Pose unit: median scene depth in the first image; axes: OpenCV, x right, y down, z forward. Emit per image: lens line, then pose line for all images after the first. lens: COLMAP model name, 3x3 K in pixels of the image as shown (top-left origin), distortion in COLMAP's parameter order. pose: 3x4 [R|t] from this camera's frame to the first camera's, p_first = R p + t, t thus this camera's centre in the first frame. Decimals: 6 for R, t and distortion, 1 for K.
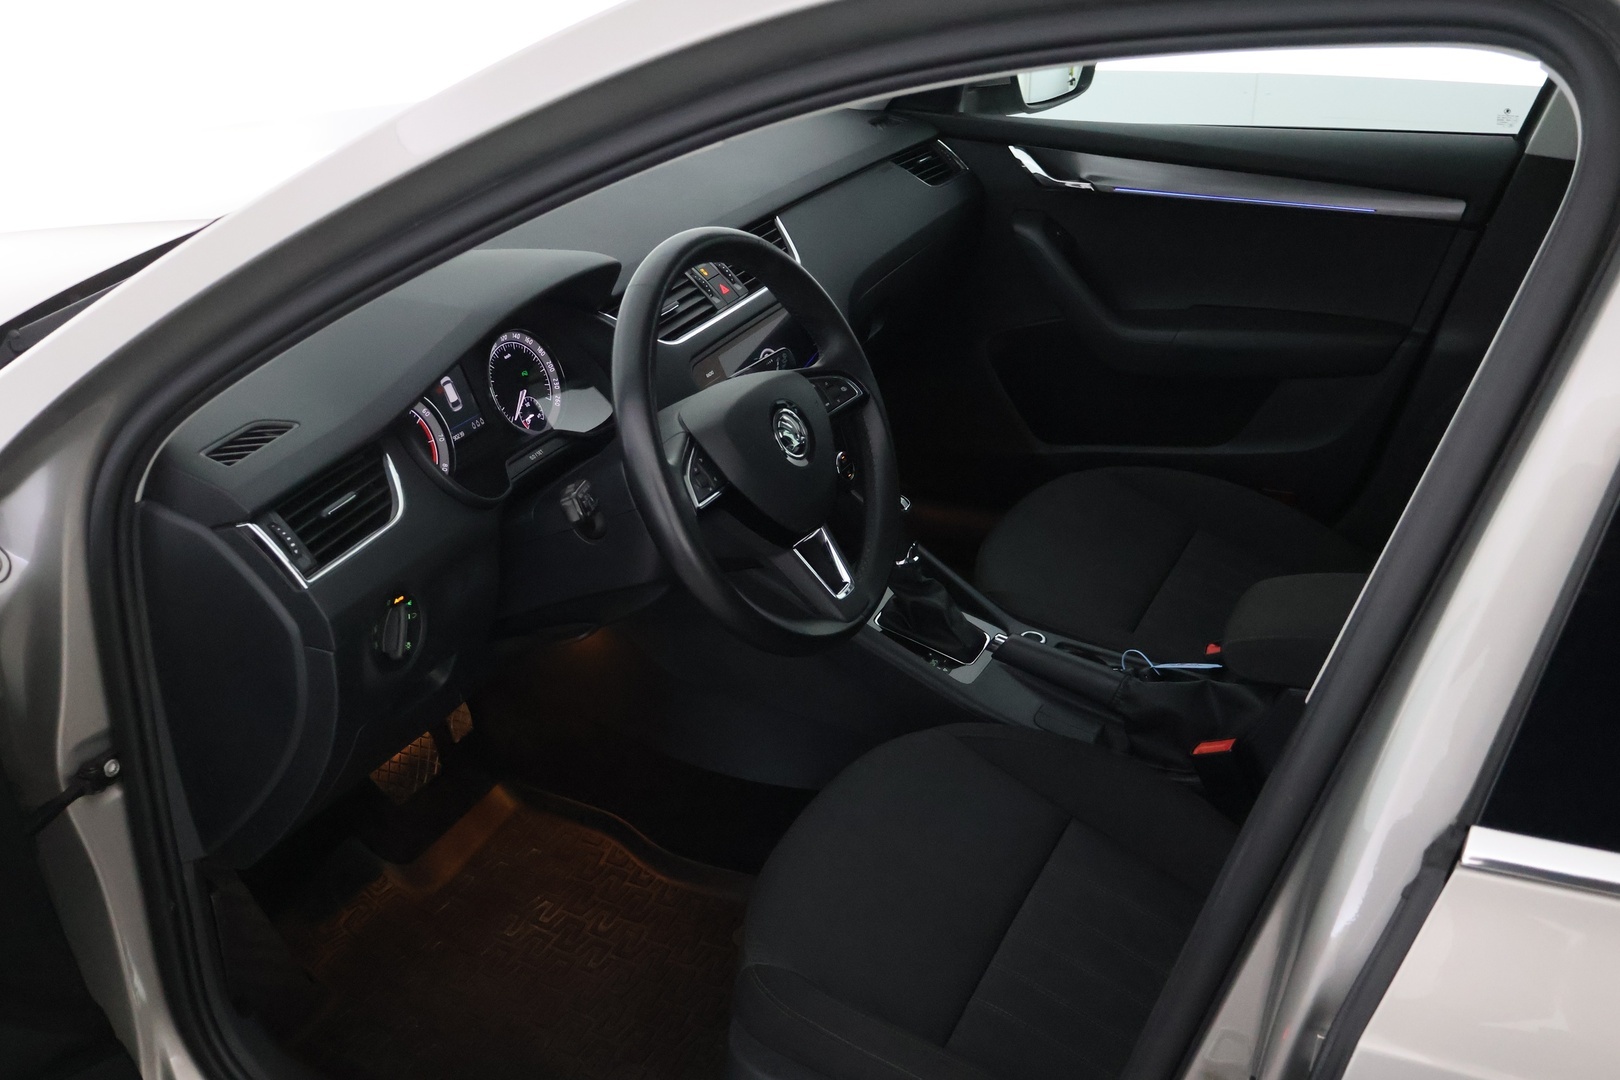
lens RADIAL K [[1675.9, 0, 810.0], [0, 1675.9, 540.0], [0, 0, 1]] dist [0.011924, 0.019794]
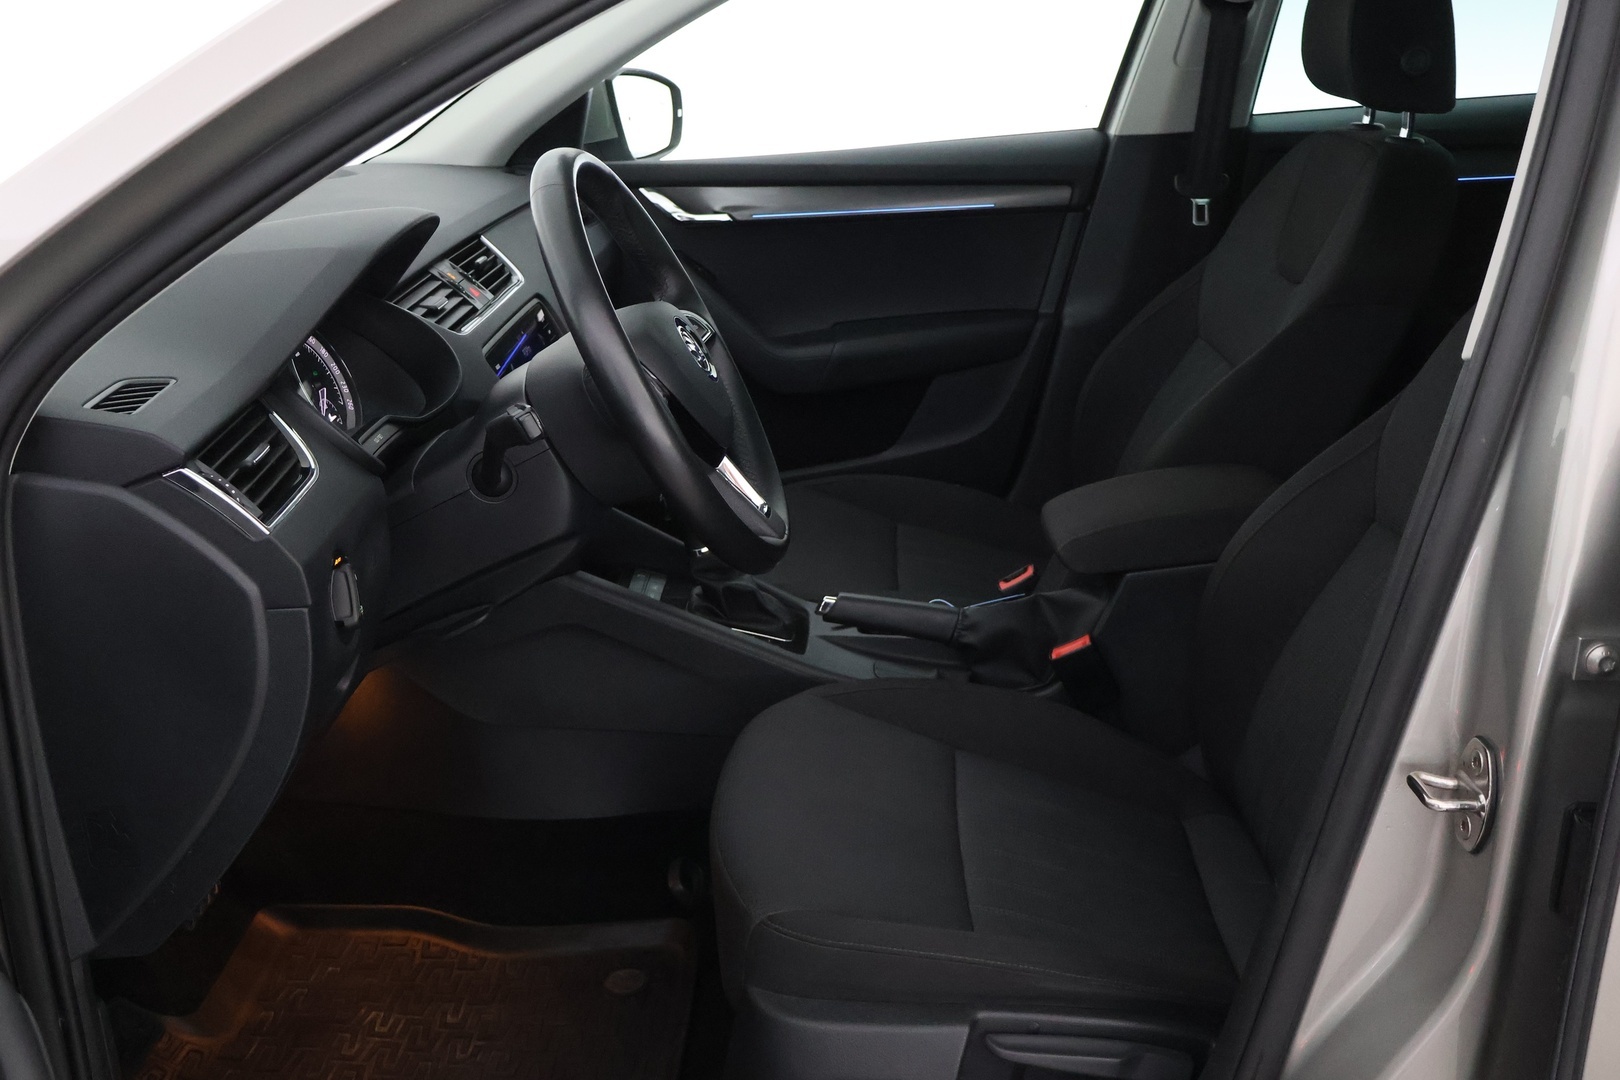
lens RADIAL K [[1675.9, 0, 810.0], [0, 1675.9, 540.0], [0, 0, 1]] dist [0.011924, 0.019794]
pose [[0.912842, -0.150736, 0.379472, -0.277973], [0.202519, 0.974137, -0.100219, 0.127195], [-0.354551, 0.168334, 0.919759, 0.100590]]
